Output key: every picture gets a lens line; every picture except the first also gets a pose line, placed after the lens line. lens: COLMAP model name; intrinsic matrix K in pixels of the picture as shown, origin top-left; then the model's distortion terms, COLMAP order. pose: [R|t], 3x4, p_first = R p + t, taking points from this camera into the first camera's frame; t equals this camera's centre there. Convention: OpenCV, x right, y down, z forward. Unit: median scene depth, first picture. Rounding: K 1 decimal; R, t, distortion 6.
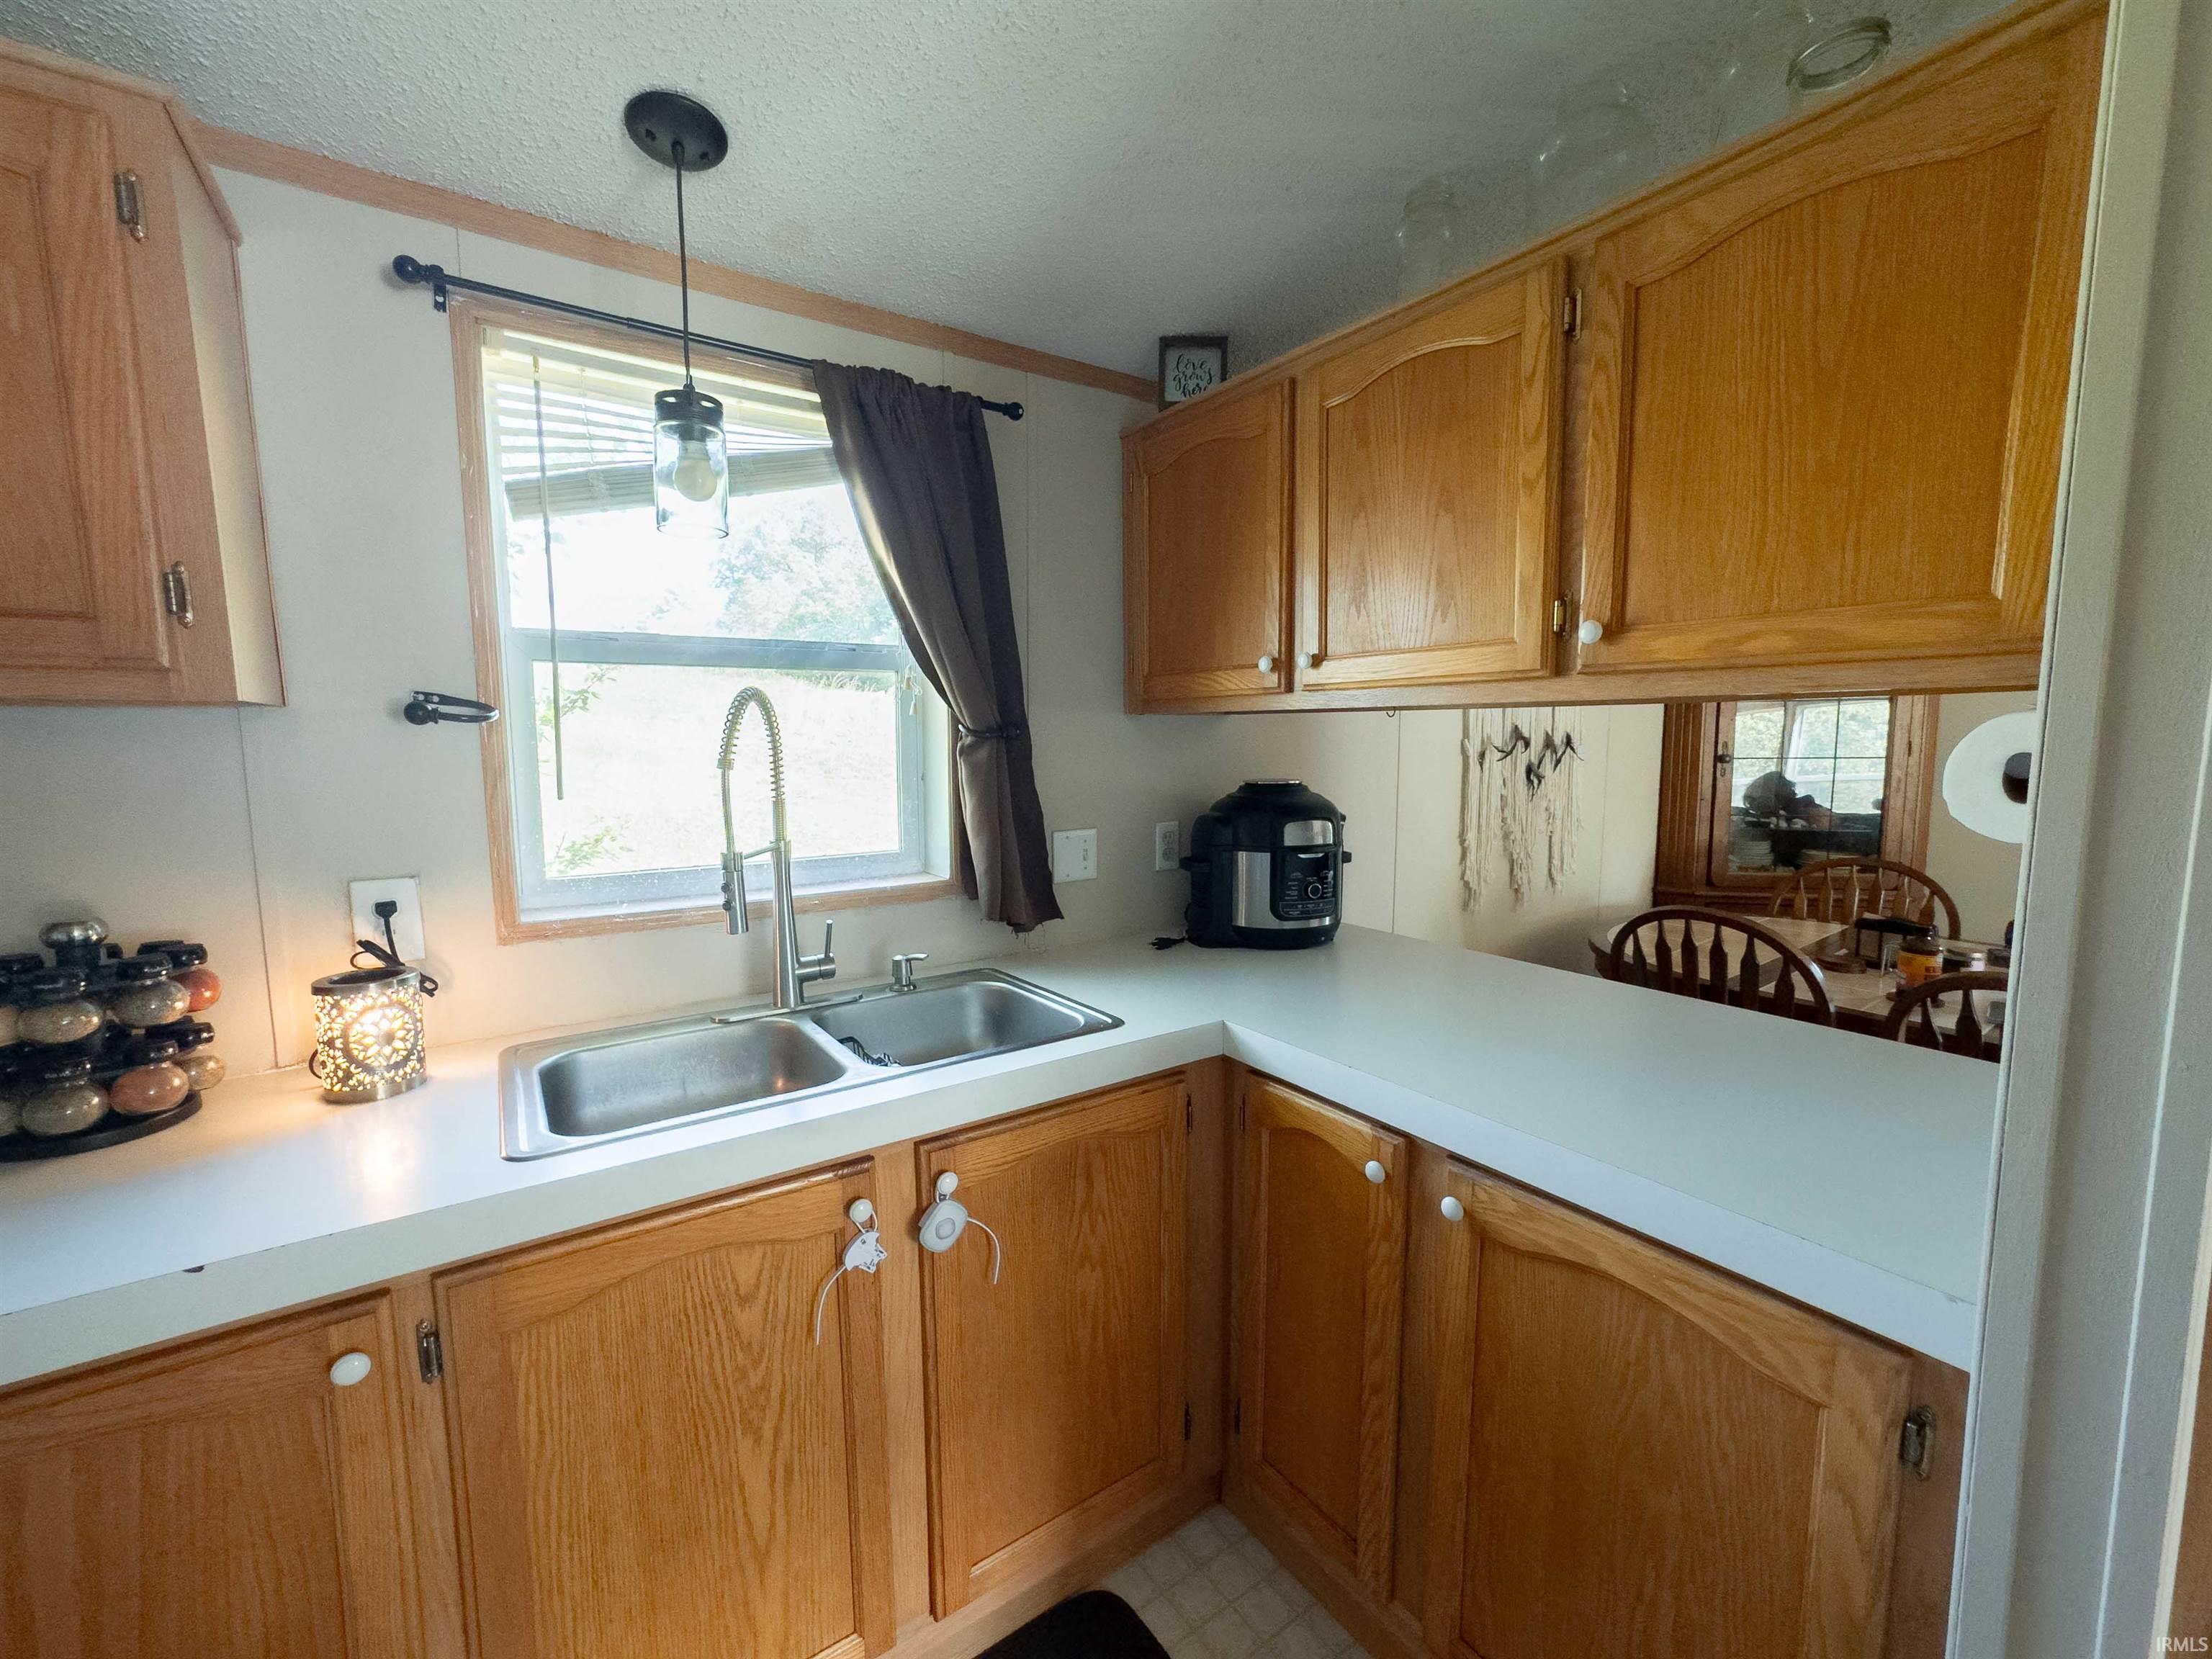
lens RADIAL K [[910.5, 0, 1100.7], [0, 910.5, 839.0], [0, 0, 1]] dist [-0.001749, 0.001965]
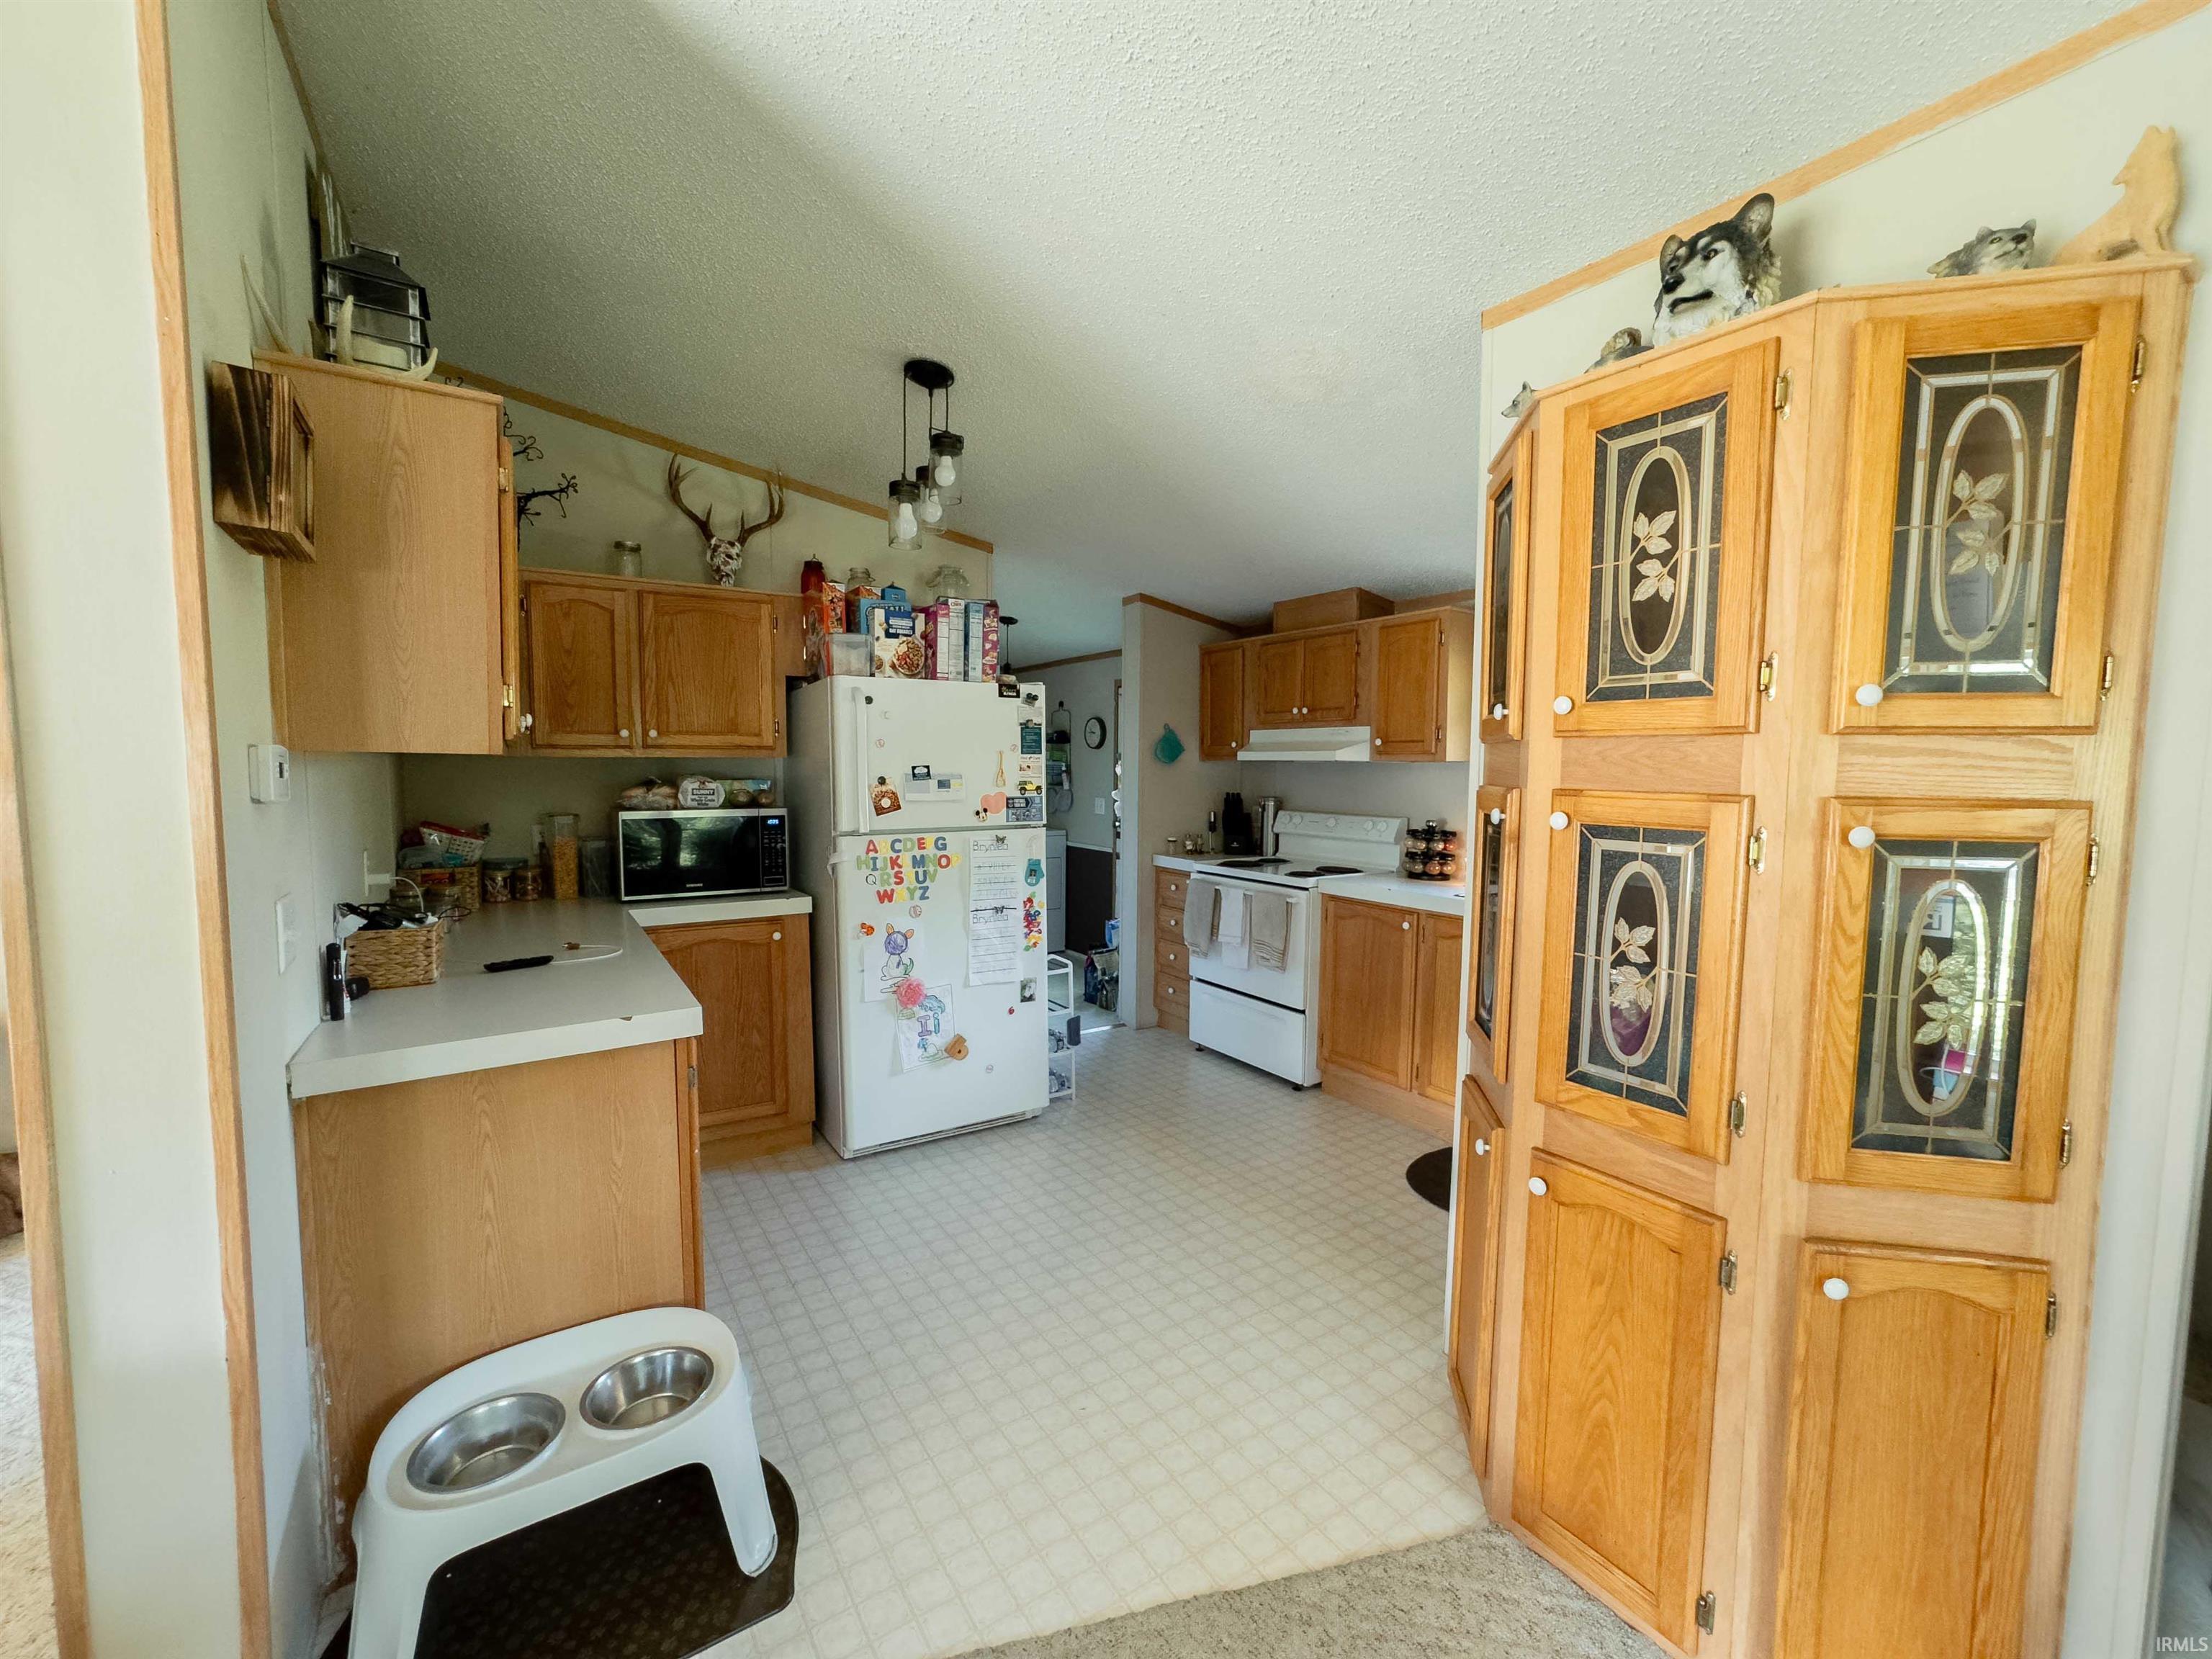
lens RADIAL K [[910.5, 0, 1100.7], [0, 910.5, 834.8], [0, 0, 1]] dist [-0.001749, 0.001965]
pose [[-0.008458, 0.083164, -0.996500, 2.619897], [-0.112617, 0.990116, 0.083587, -0.008160], [0.993602, 0.112930, 0.000992, -0.330655]]
